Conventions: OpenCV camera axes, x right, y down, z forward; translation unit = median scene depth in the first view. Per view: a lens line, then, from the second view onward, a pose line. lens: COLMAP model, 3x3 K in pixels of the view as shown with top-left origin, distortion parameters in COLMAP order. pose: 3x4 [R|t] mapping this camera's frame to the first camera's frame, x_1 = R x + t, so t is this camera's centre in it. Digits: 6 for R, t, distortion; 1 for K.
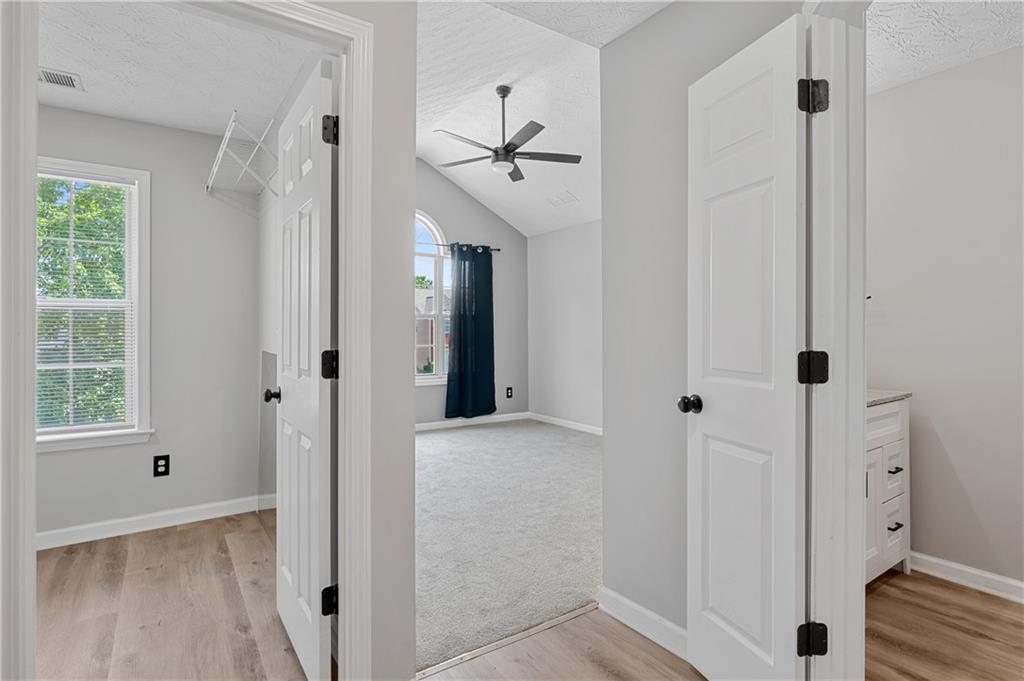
lens RADIAL K [[515.5, 0, 512.0], [0, 515.5, 340.5], [0, 0, 1]] dist [0.000705, 0.000055]
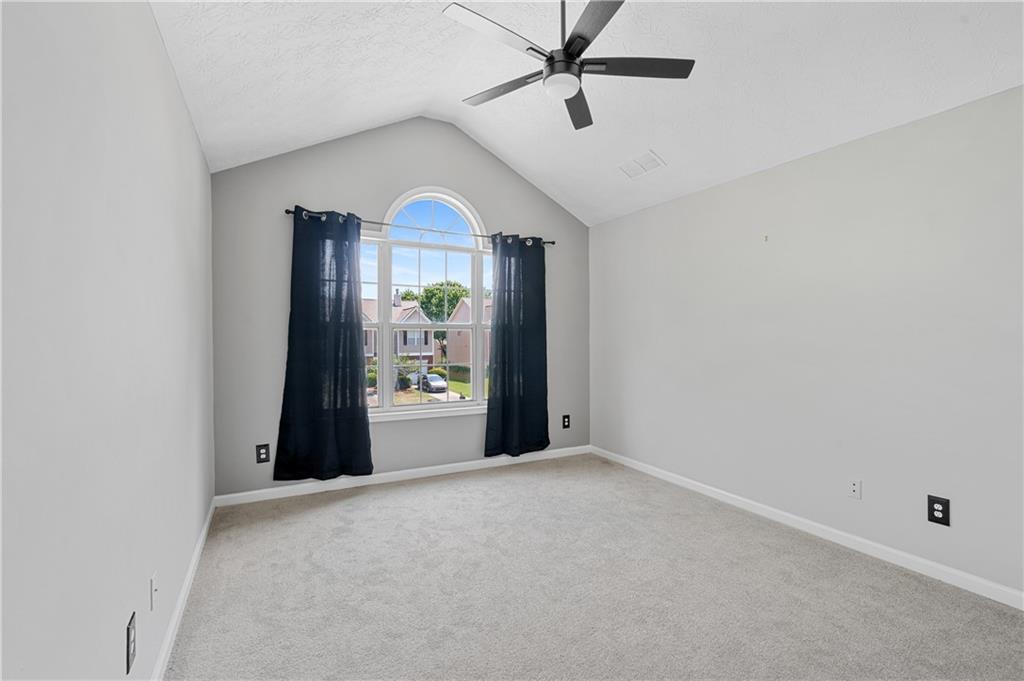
lens RADIAL K [[455.0, 0, 515.7], [0, 455.0, 337.0], [0, 0, 1]] dist [-0.002456, -0.000108]
pose [[0.994726, 0.000077, -0.102565, -0.011570], [-0.002132, 0.999799, -0.019922, -0.017638], [0.102543, 0.020036, 0.994527, 0.311892]]
